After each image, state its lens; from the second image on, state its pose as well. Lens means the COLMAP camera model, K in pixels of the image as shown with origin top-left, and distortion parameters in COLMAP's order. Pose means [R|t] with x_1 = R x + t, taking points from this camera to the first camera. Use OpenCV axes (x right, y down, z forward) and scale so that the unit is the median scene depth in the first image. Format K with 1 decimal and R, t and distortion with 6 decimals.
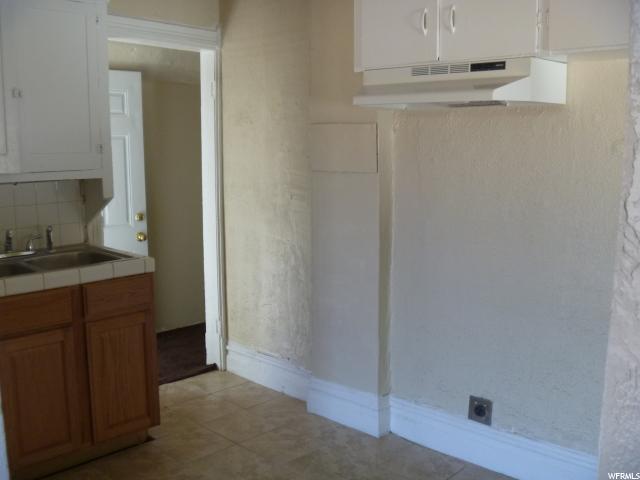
lens RADIAL K [[652.0, 0, 322.8], [0, 652.0, 231.4], [0, 0, 1]] dist [-0.133357, 0.015466]
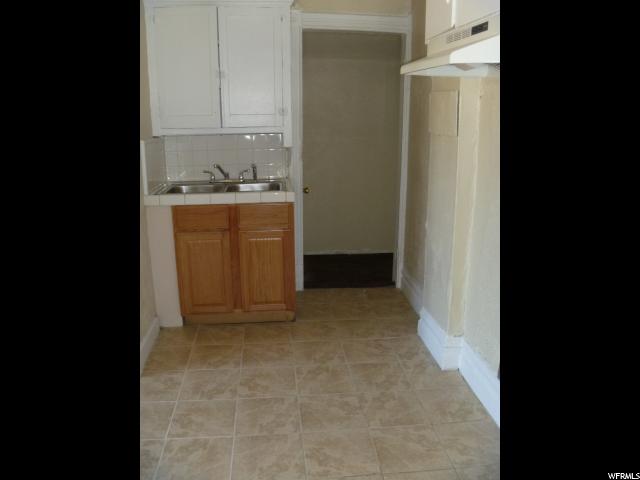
lens RADIAL K [[496.7, 0, 320.0], [0, 496.7, 240.0], [0, 0, 1]] dist [-0.143720, 0.000352]
pose [[0.757188, 0.164893, -0.632041, 0.469824], [-0.084150, 0.984174, 0.155949, -0.028523], [0.647754, -0.064896, 0.759081, 0.226662]]
